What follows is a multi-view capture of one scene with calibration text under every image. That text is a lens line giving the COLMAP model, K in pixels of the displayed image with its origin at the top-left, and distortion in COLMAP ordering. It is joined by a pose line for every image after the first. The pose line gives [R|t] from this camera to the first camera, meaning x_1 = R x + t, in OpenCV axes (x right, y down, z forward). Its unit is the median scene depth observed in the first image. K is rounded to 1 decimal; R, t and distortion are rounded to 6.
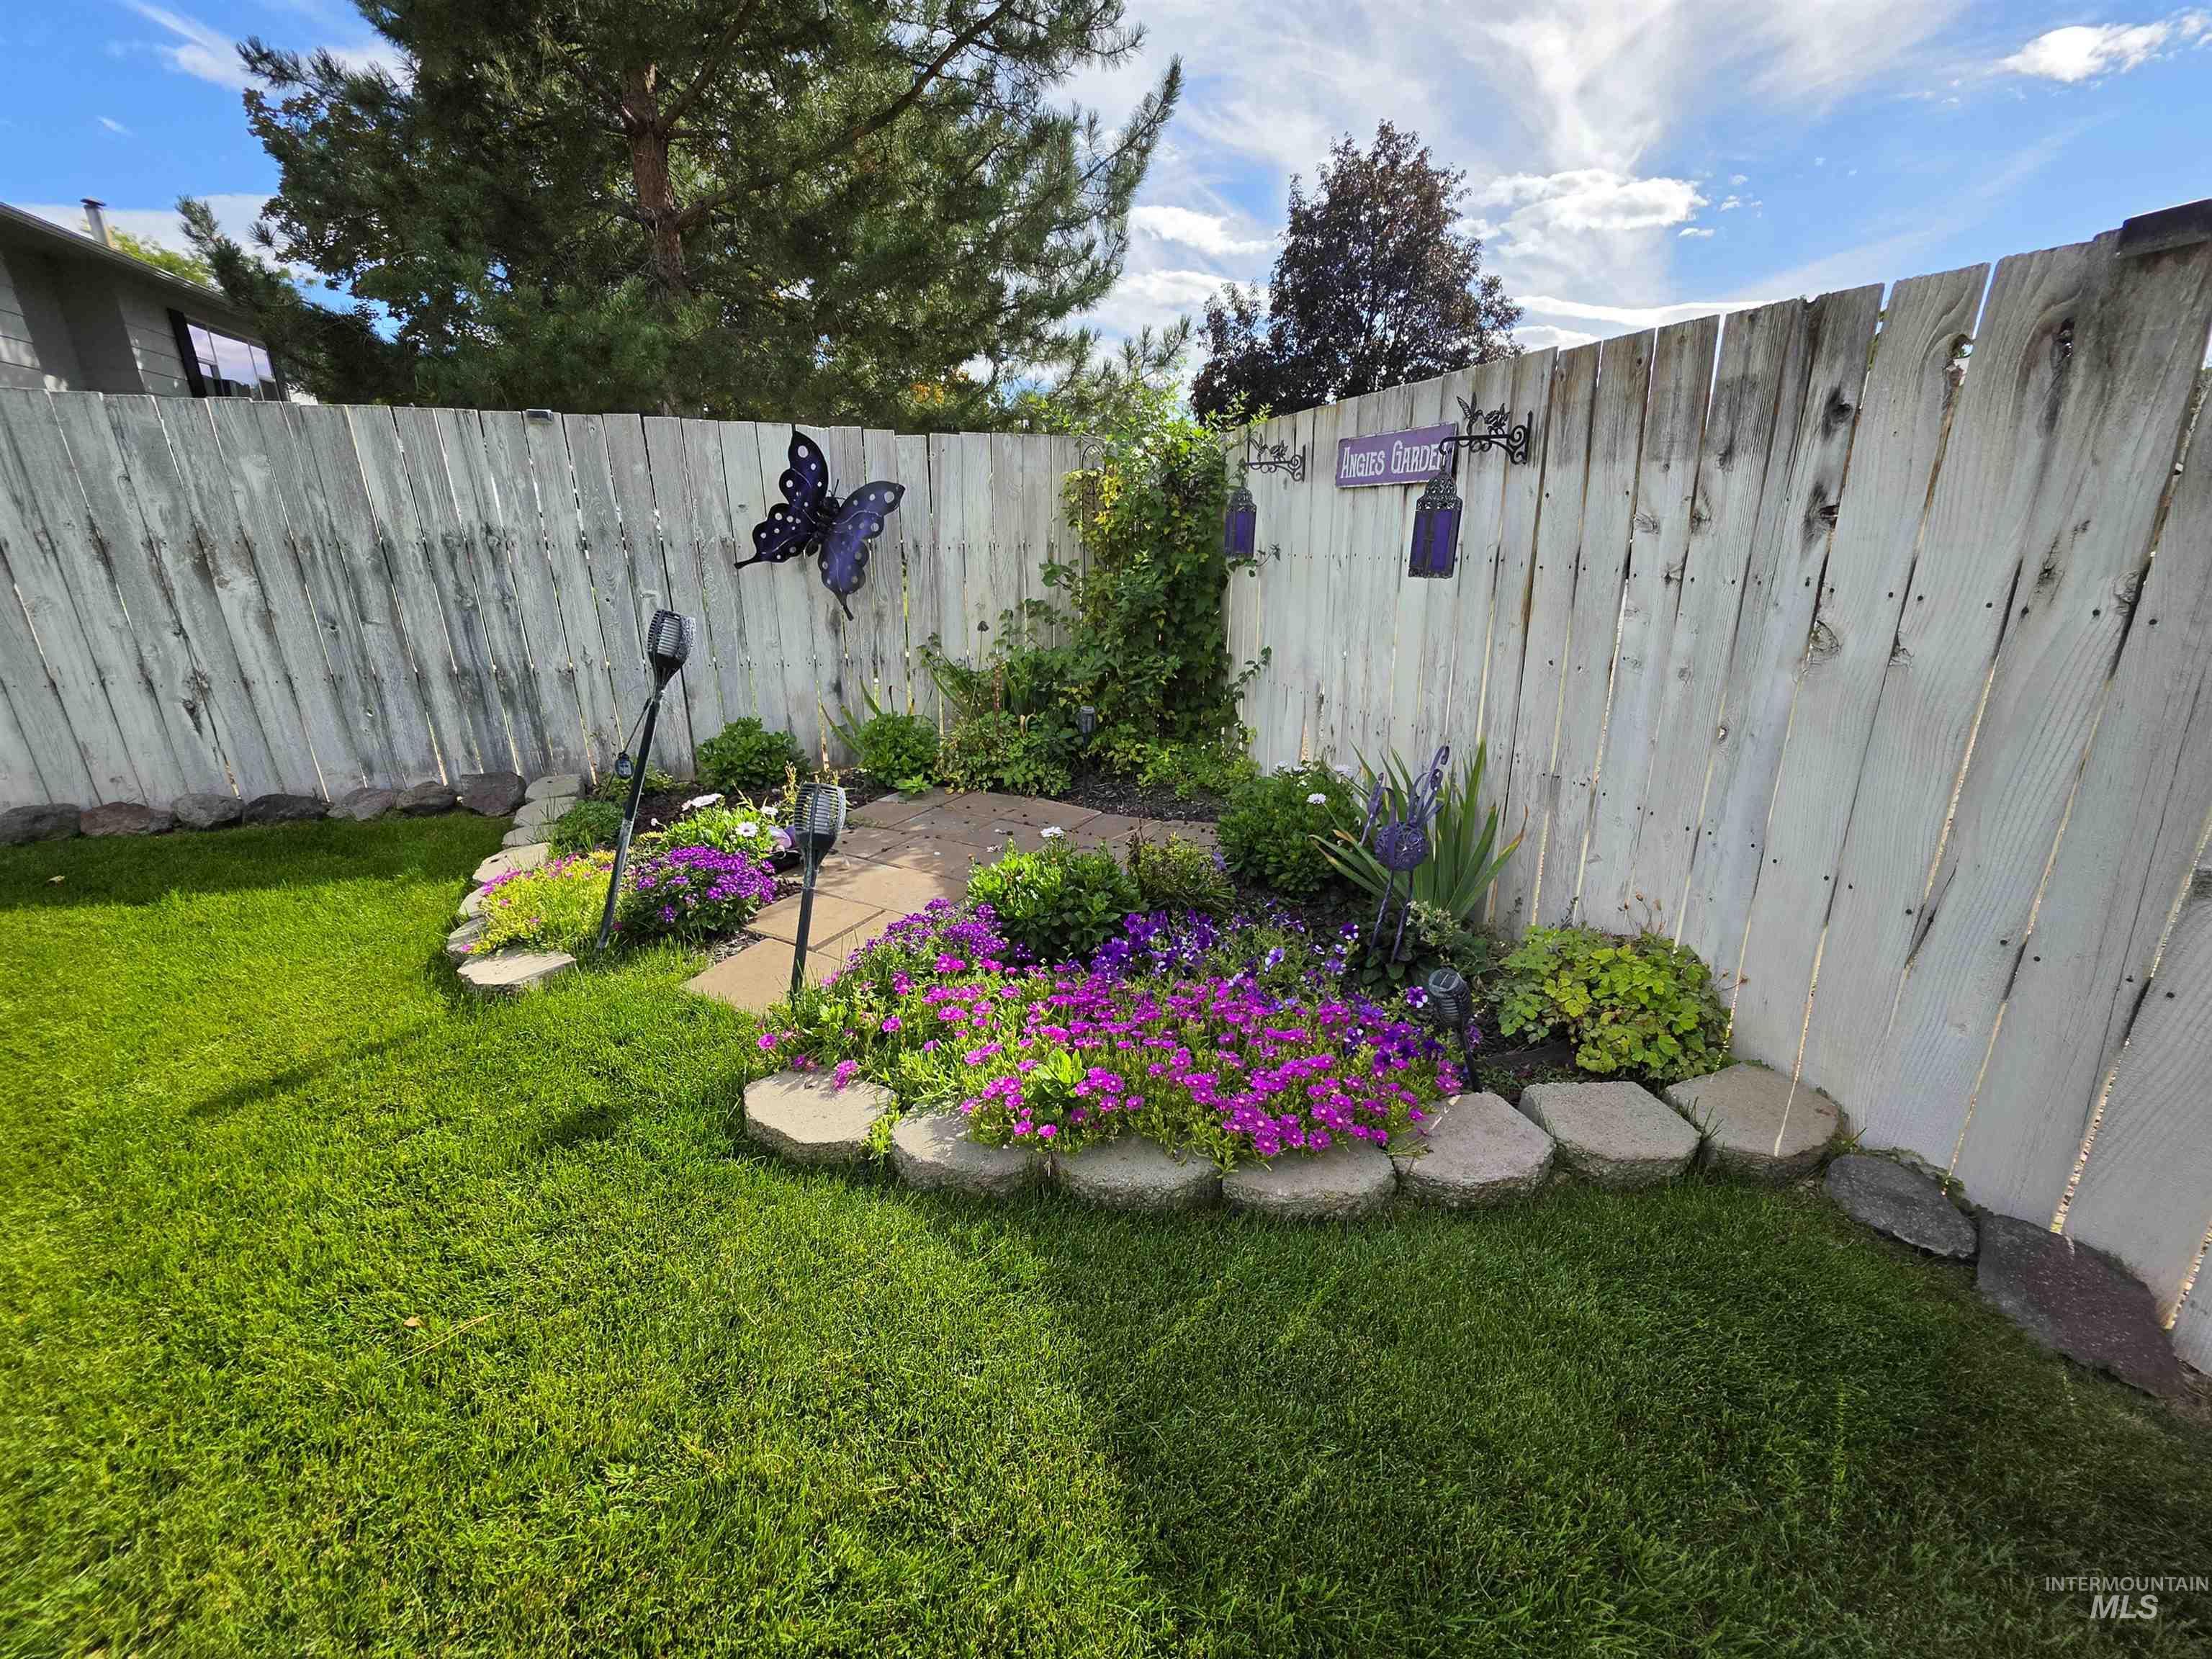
lens RADIAL K [[887.9, 0, 1104.3], [0, 887.9, 810.0], [0, 0, 1]] dist [-0.005887, 0.001432]
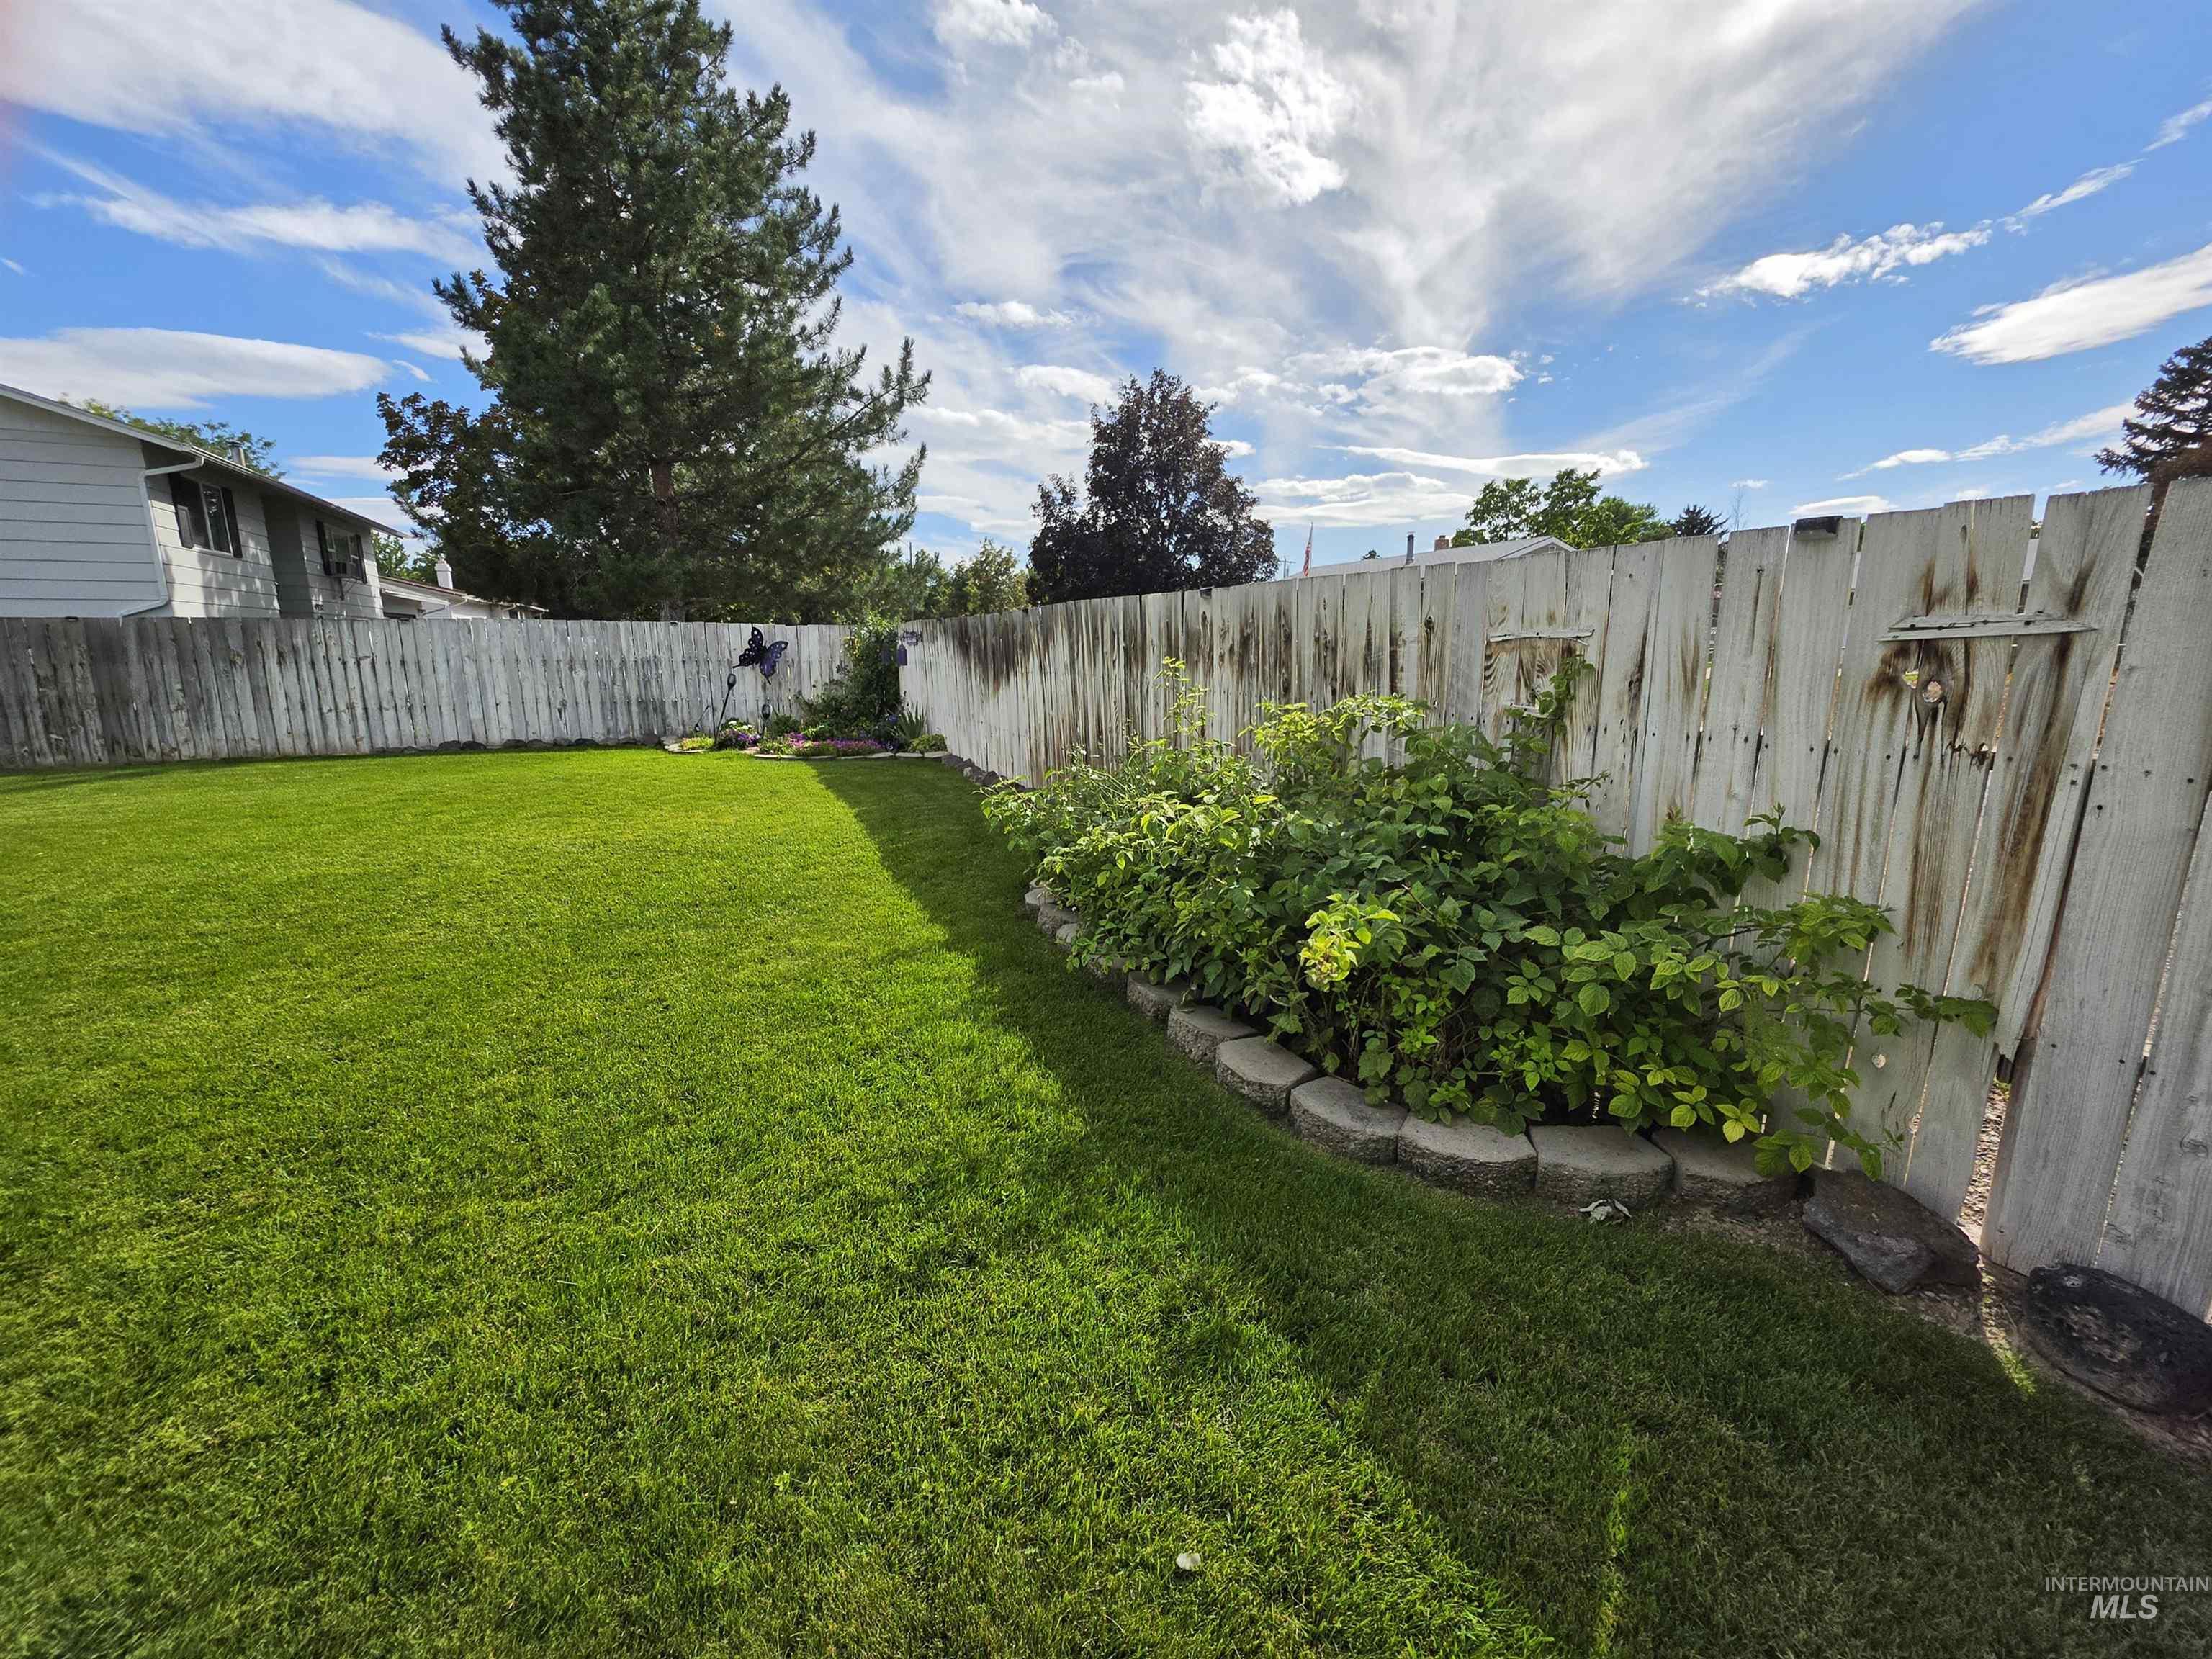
lens RADIAL K [[887.9, 0, 1102.0], [0, 887.9, 849.5], [0, 0, 1]] dist [-0.005887, 0.001432]
pose [[0.995602, -0.016988, 0.092132, 0.285312], [0.024782, 0.996148, -0.084119, 0.322465], [-0.090348, 0.086032, 0.992187, -1.061062]]
